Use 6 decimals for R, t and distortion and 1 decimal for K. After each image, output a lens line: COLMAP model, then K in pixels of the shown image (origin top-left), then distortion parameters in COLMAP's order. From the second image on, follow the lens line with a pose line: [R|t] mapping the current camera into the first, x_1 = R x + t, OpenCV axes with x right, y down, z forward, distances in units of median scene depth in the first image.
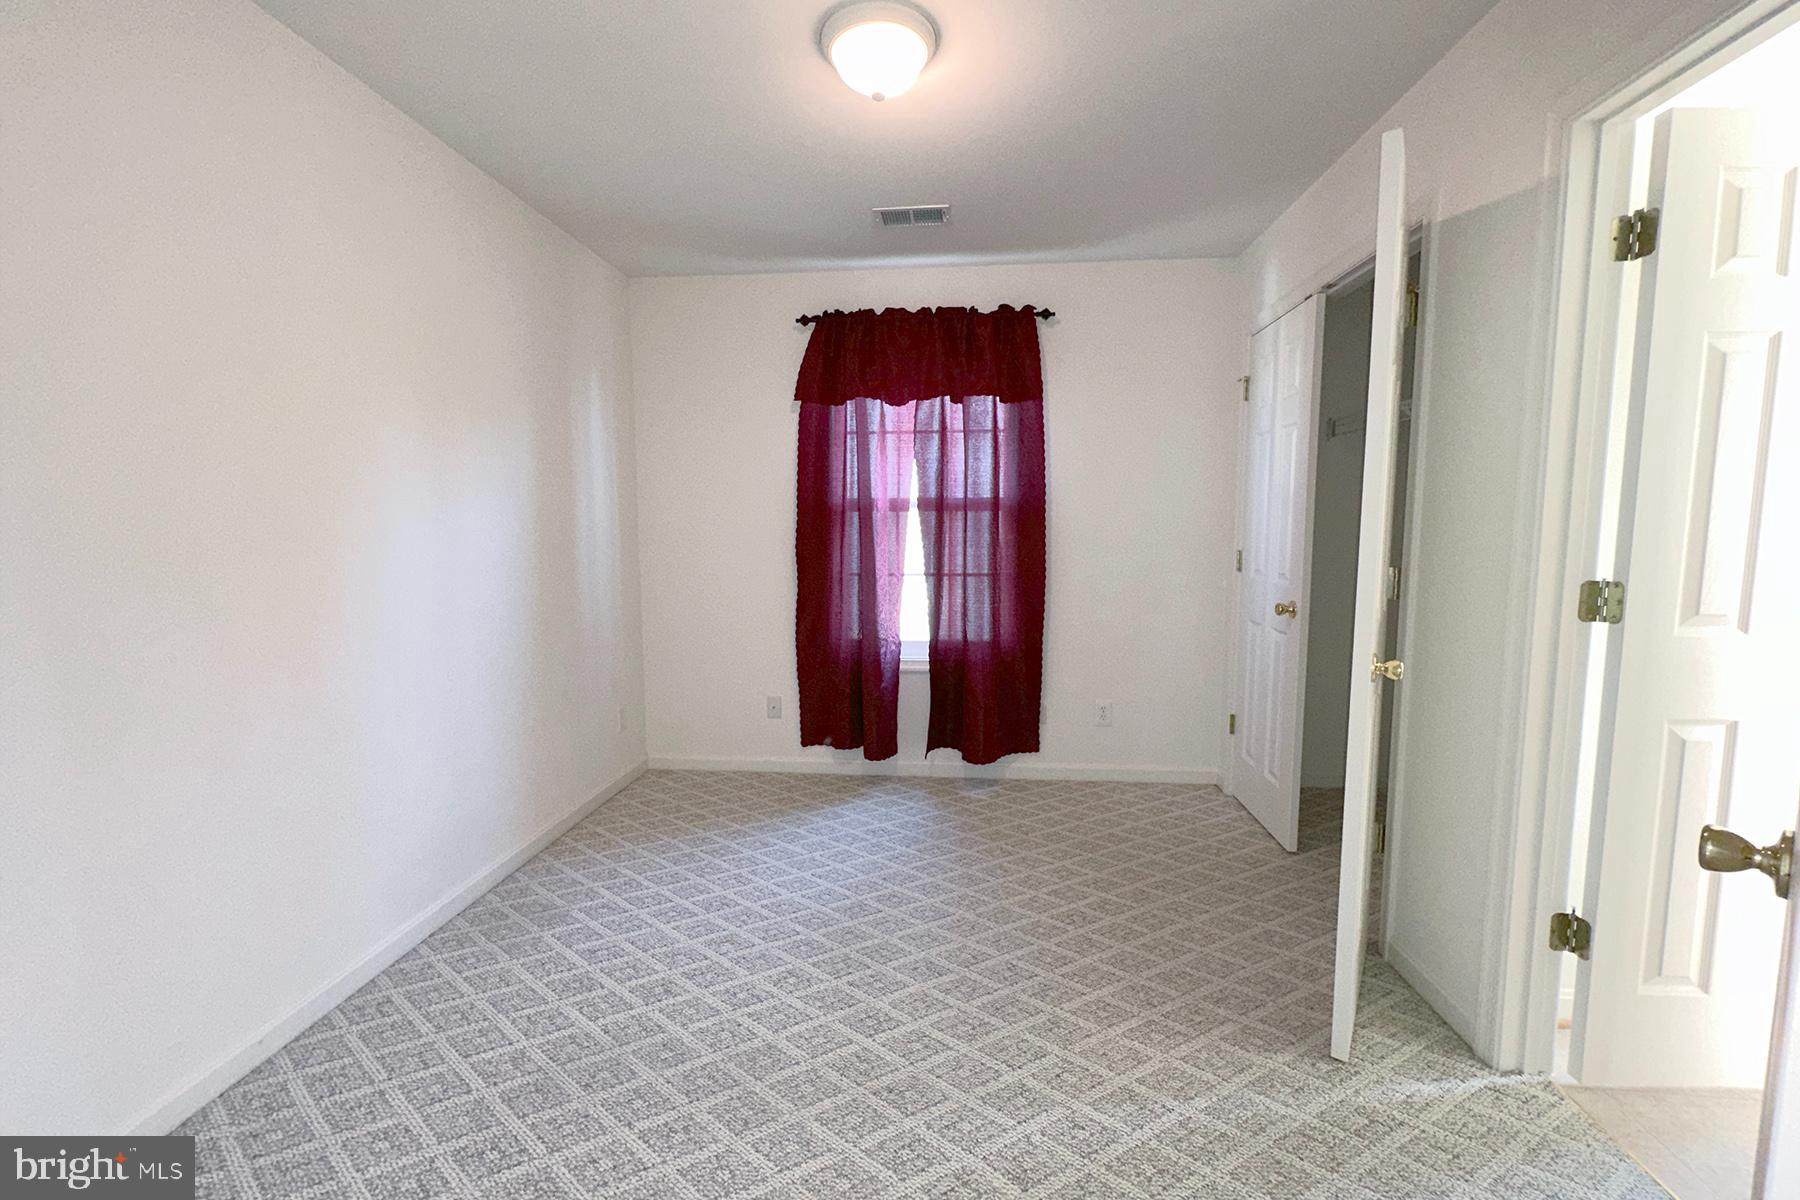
lens RADIAL K [[739.3, 0, 900.0], [0, 739.3, 600.0], [0, 0, 1]] dist [-0.000485, -0.000214]
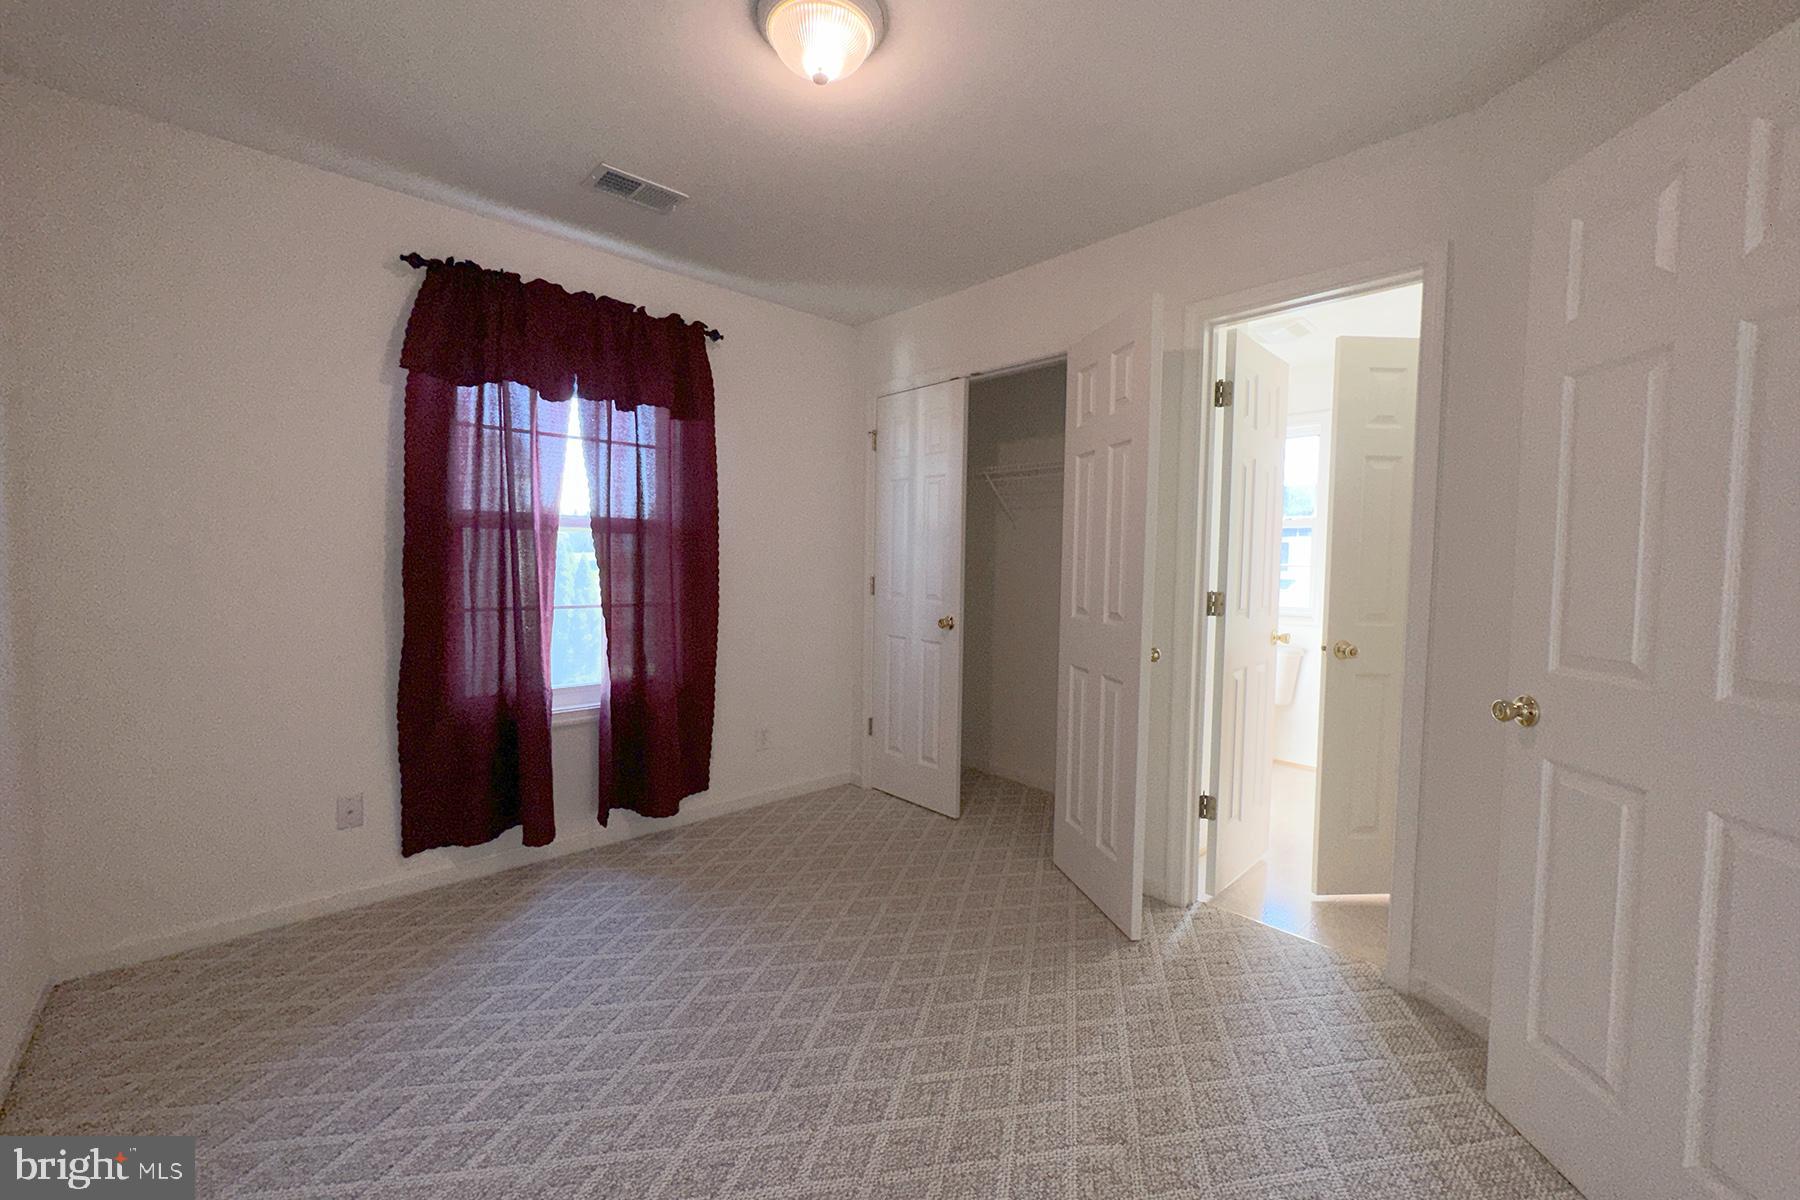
lens RADIAL K [[721.5, 0, 900.0], [0, 721.5, 600.0], [0, 0, 1]] dist [-0.001860, -0.000088]
pose [[0.667828, -0.026755, 0.743835, -0.347506], [0.055676, 0.998350, -0.014078, -0.010995], [-0.742230, 0.050816, 0.668215, 0.196086]]
